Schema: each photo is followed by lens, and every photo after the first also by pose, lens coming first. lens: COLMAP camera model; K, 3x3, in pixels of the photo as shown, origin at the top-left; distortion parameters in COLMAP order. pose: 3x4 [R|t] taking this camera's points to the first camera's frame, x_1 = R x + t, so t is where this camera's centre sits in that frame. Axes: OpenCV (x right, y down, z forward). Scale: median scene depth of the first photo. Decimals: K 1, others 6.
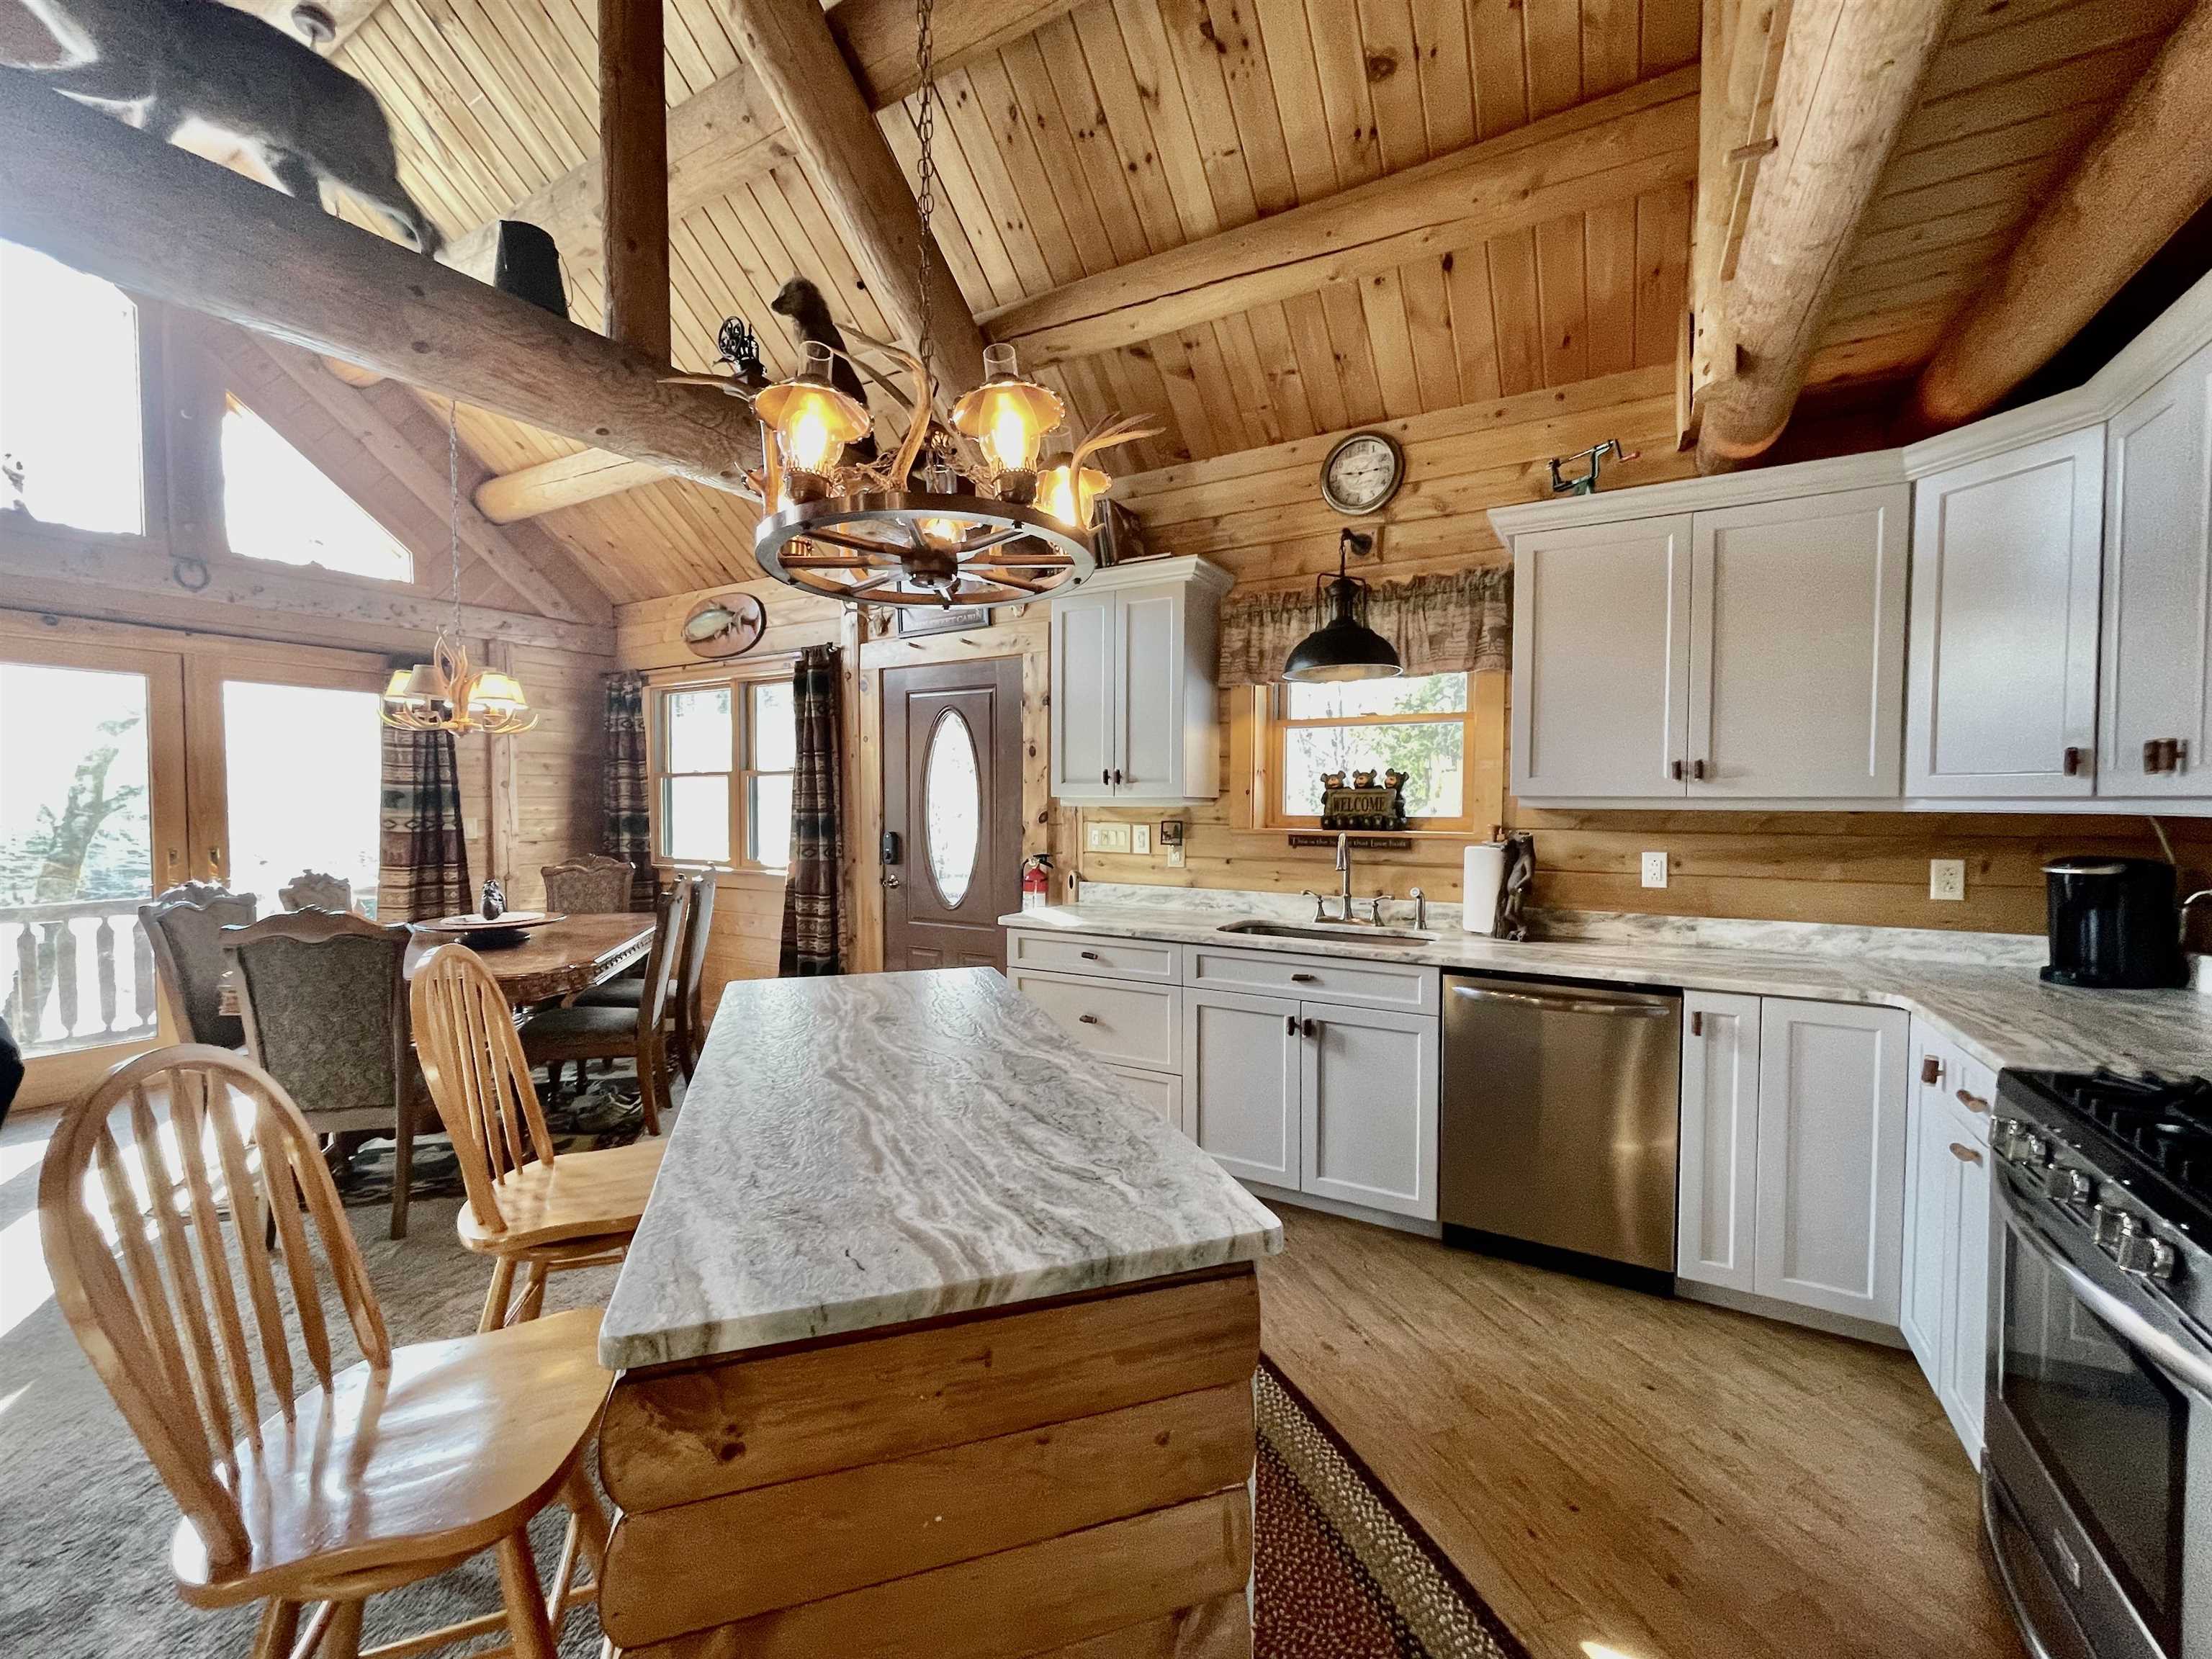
lens RADIAL K [[893.1, 0, 1105.1], [0, 893.1, 830.4], [0, 0, 1]] dist [-0.004383, 0.002323]
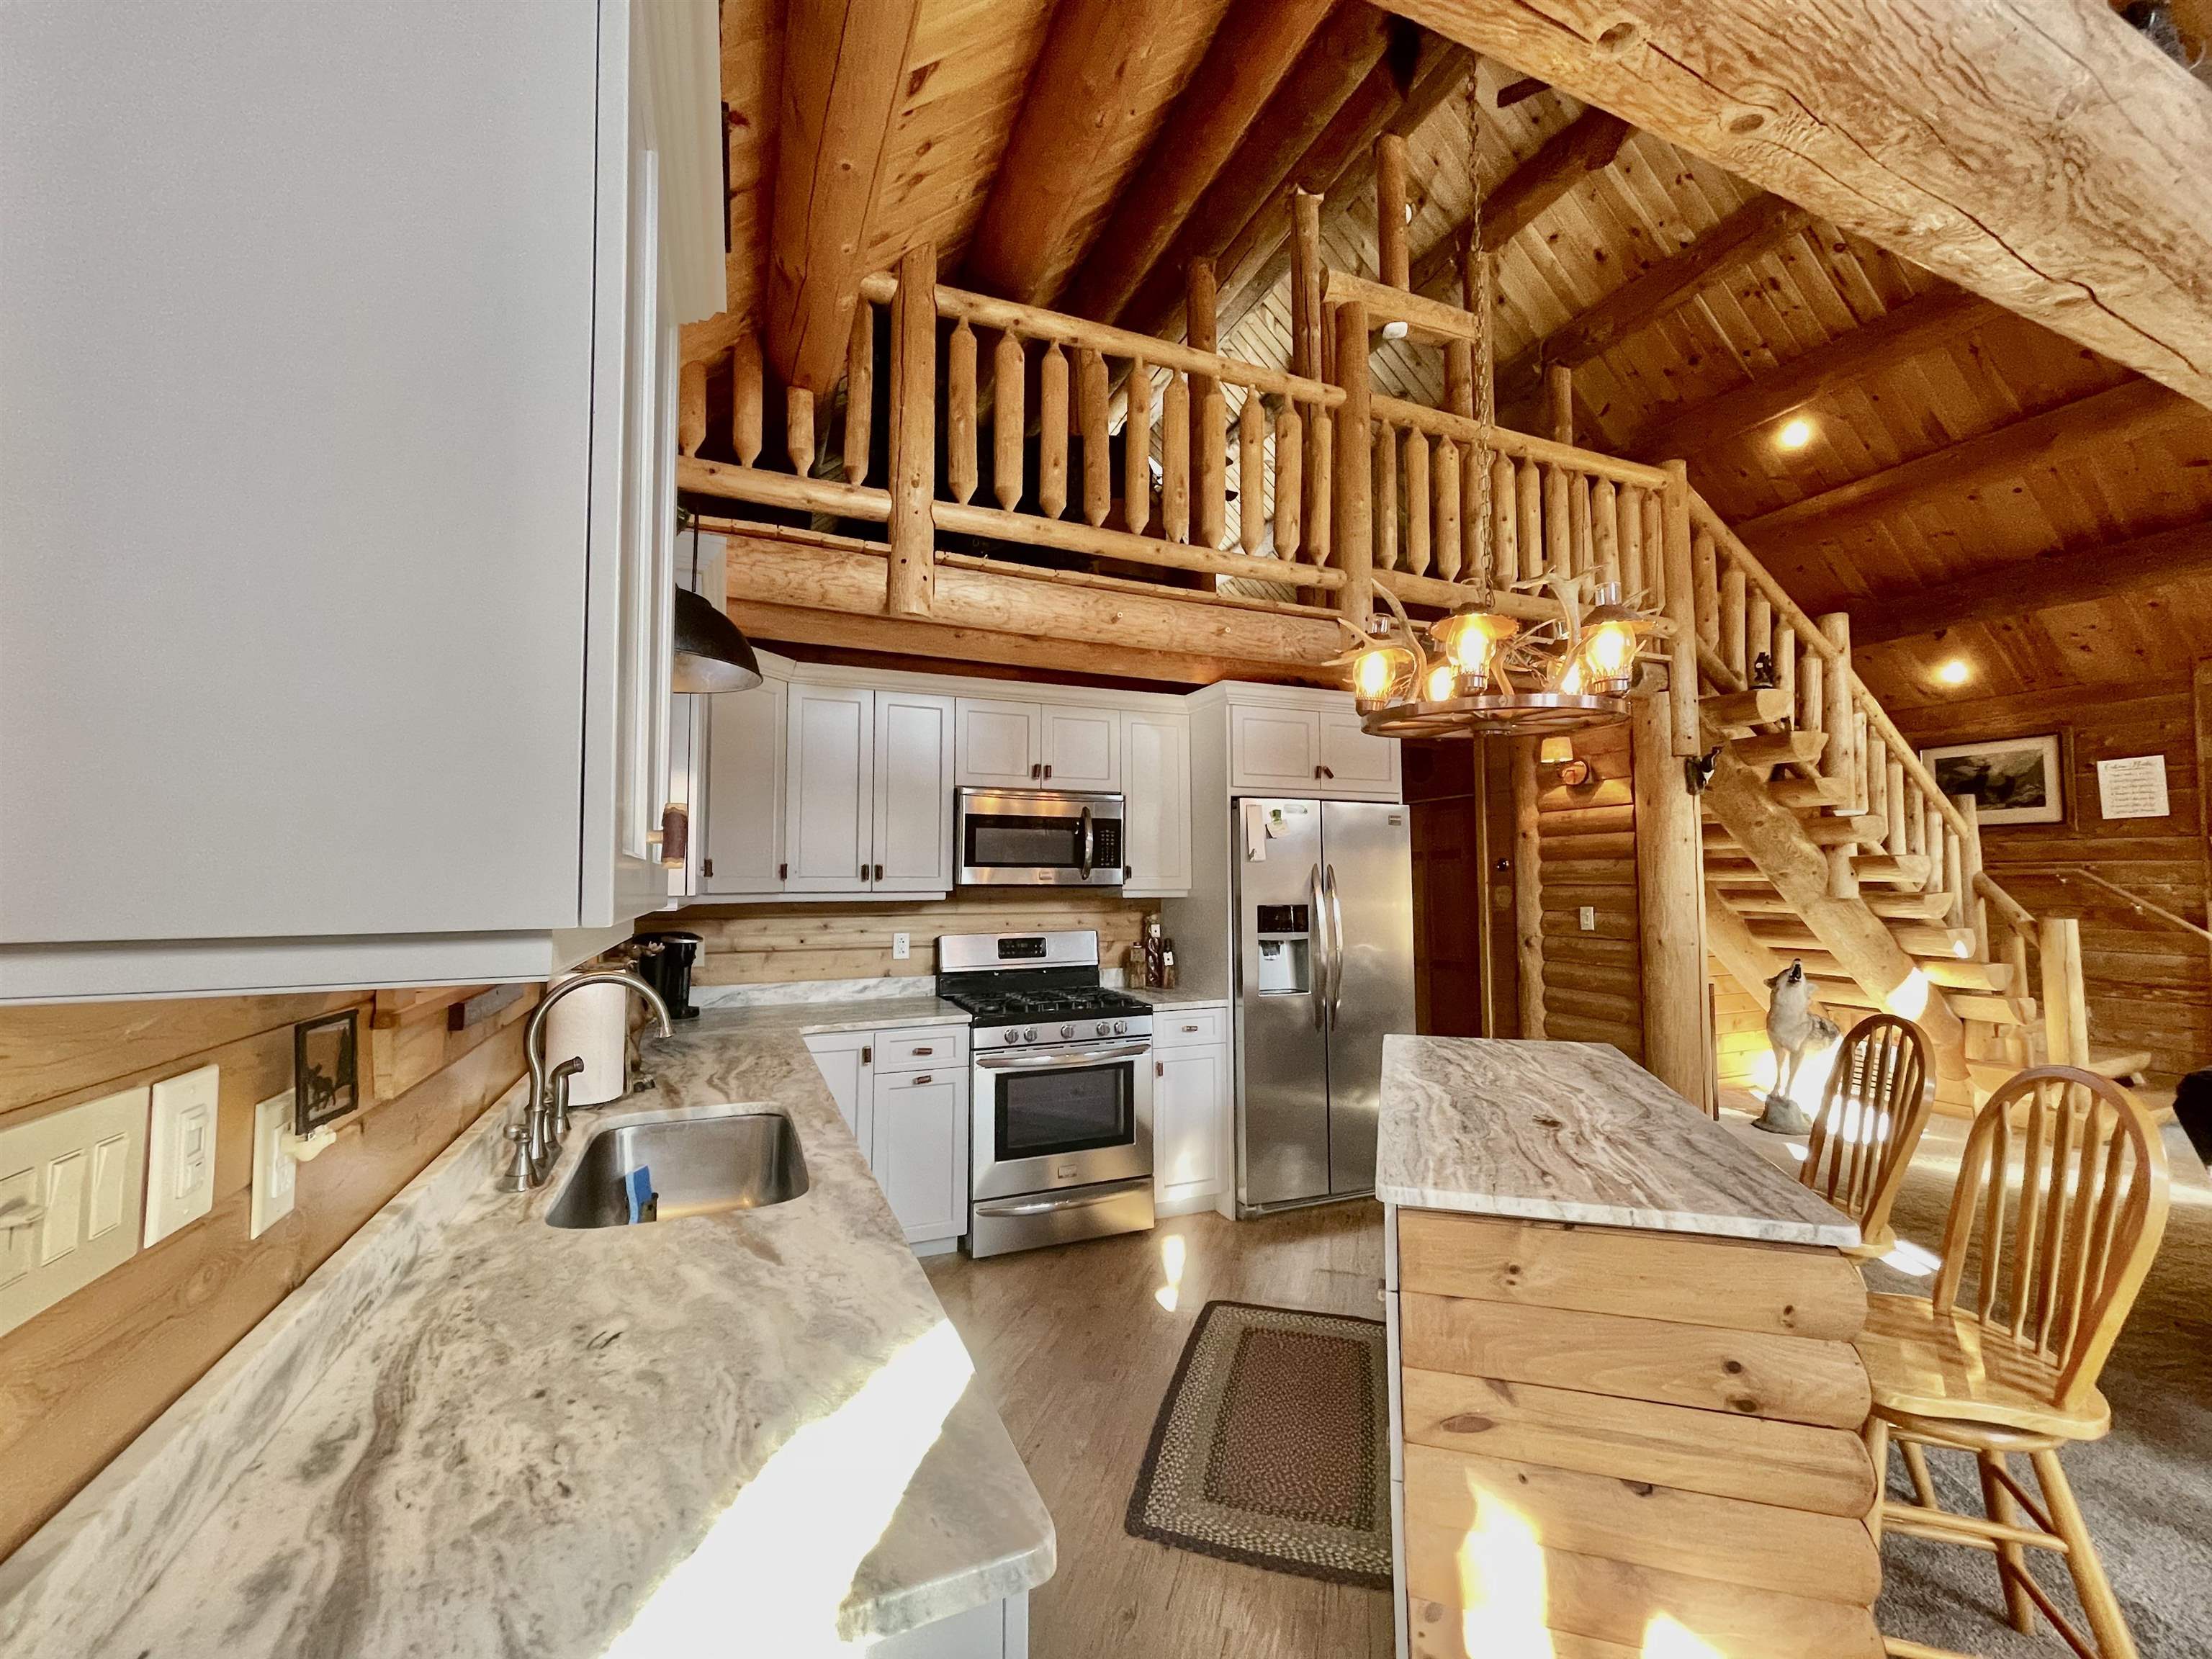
lens RADIAL K [[893.1, 0, 1104.6], [0, 893.1, 819.9], [0, 0, 1]] dist [-0.004383, 0.002323]
pose [[-0.801341, 0.043138, 0.596650, -0.298817], [0.022568, 0.998867, -0.041907, -0.061139], [-0.597782, -0.020117, -0.801407, 1.362001]]
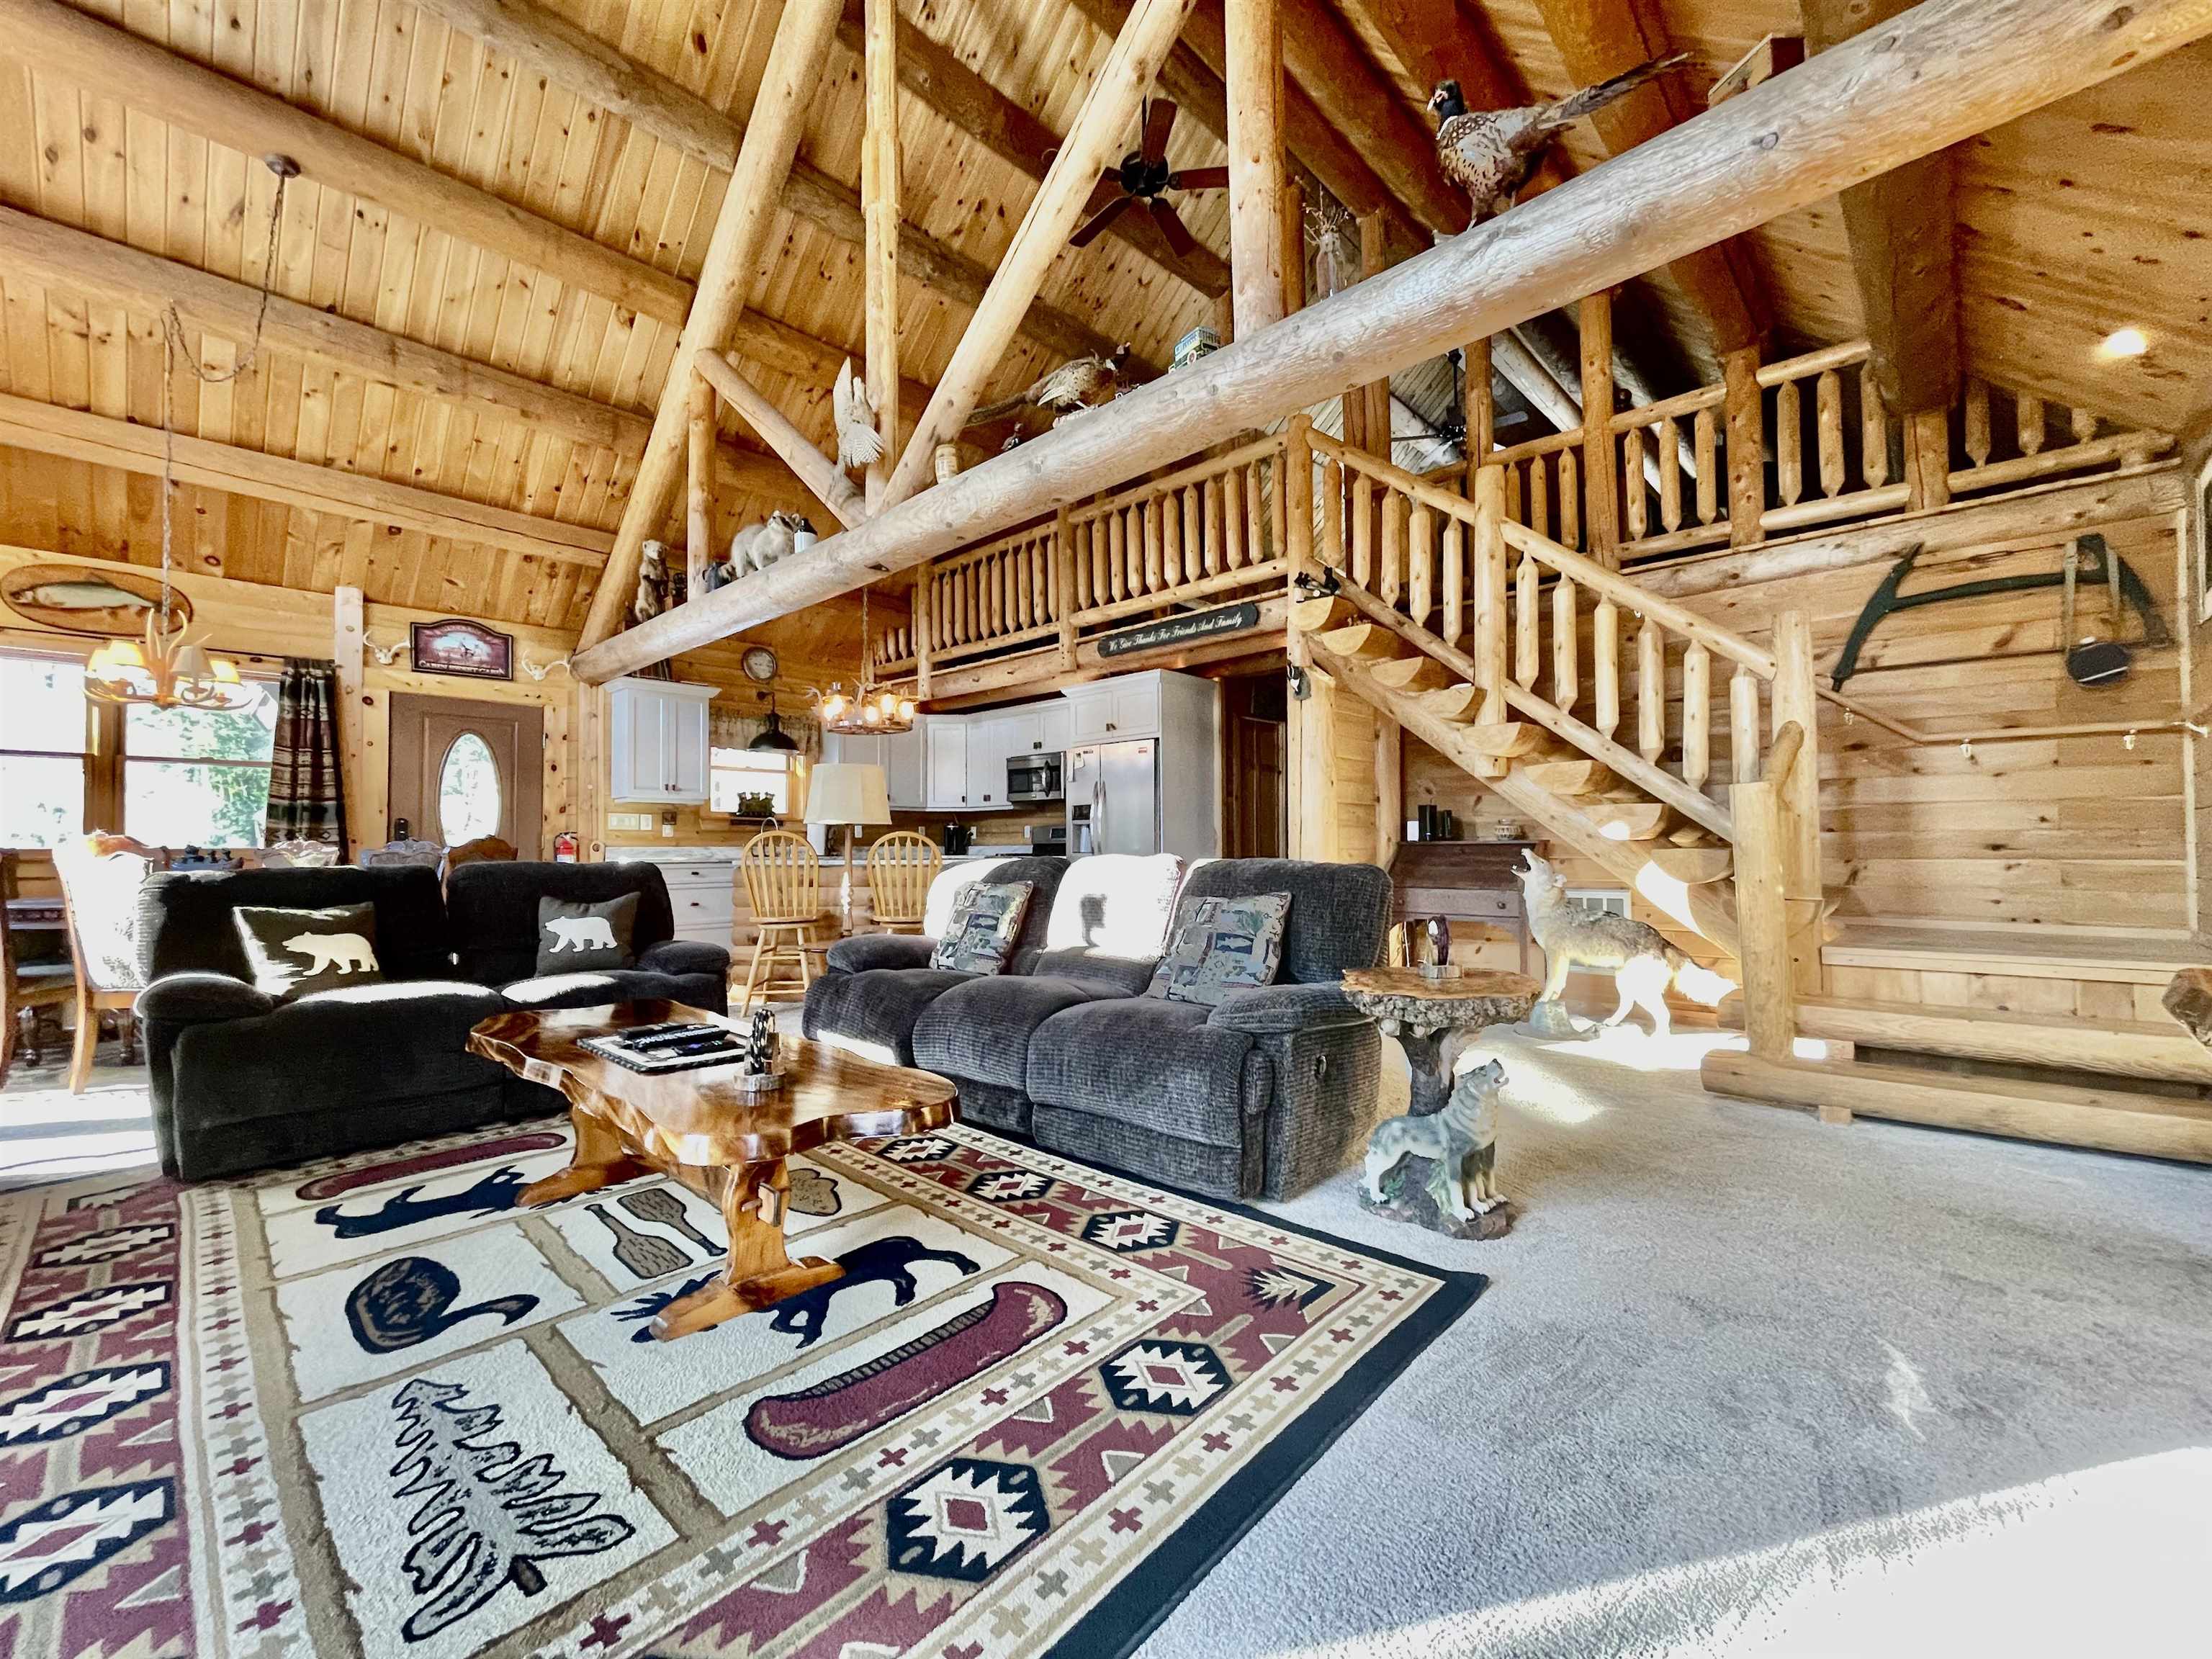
lens RADIAL K [[893.1, 0, 1110.1], [0, 893.1, 821.5], [0, 0, 1]] dist [-0.004383, 0.002323]
pose [[0.223580, 0.026187, 0.974334, -2.027987], [0.038001, 0.998645, -0.035561, 0.145664], [-0.973945, 0.044976, 0.222282, -0.449513]]
